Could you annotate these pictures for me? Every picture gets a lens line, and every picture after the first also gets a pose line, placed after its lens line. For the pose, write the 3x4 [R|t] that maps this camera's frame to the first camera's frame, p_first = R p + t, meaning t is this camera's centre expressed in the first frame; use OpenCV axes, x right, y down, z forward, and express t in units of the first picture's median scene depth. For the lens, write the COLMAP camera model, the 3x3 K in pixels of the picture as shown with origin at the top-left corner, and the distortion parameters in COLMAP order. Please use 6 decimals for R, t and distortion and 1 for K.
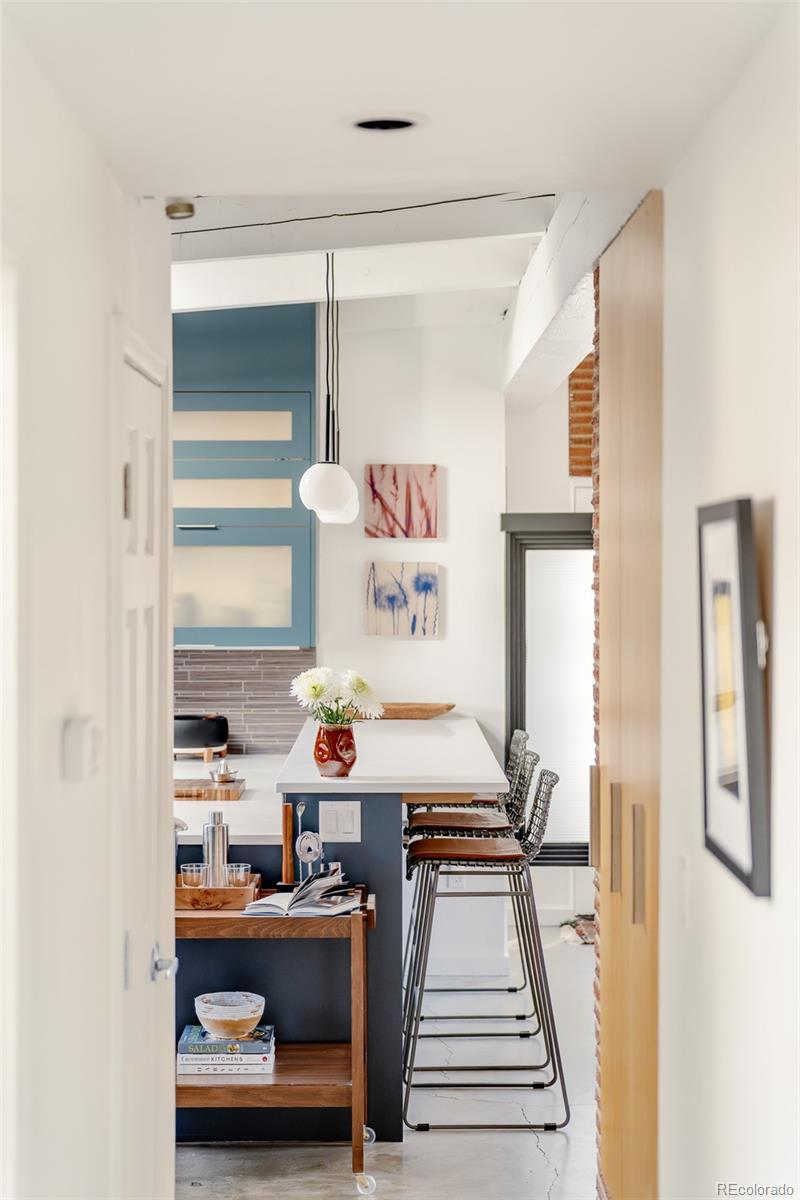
lens RADIAL K [[2023.9, 0, 400.6], [0, 2023.9, 597.0], [0, 0, 1]] dist [0.101799, 0.000000]
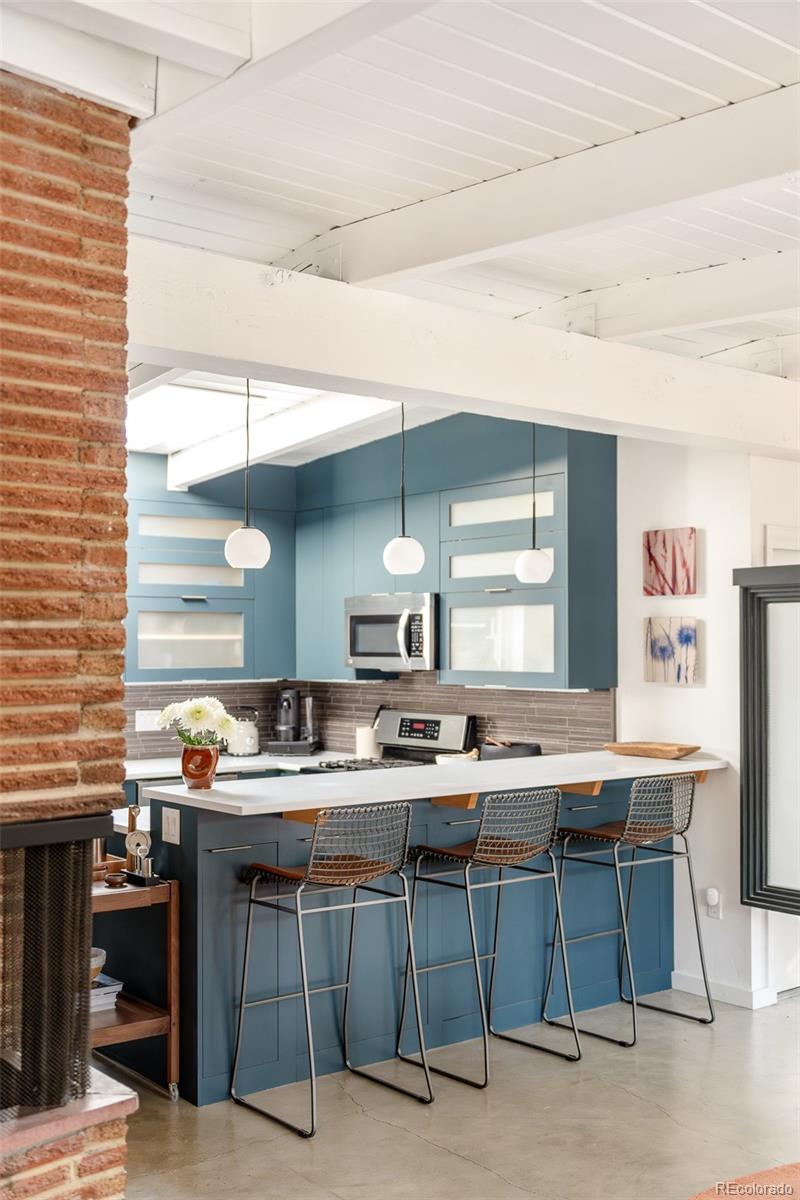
lens RADIAL K [[1298.3, 0, 398.7], [0, 1298.3, 605.2], [0, 0, 1]] dist [-0.029763, 0.000000]
pose [[0.634683, -0.021718, -0.772467, 0.457159], [-0.013626, 0.999135, -0.039286, 0.006370], [0.772652, 0.035460, 0.633839, 0.432442]]
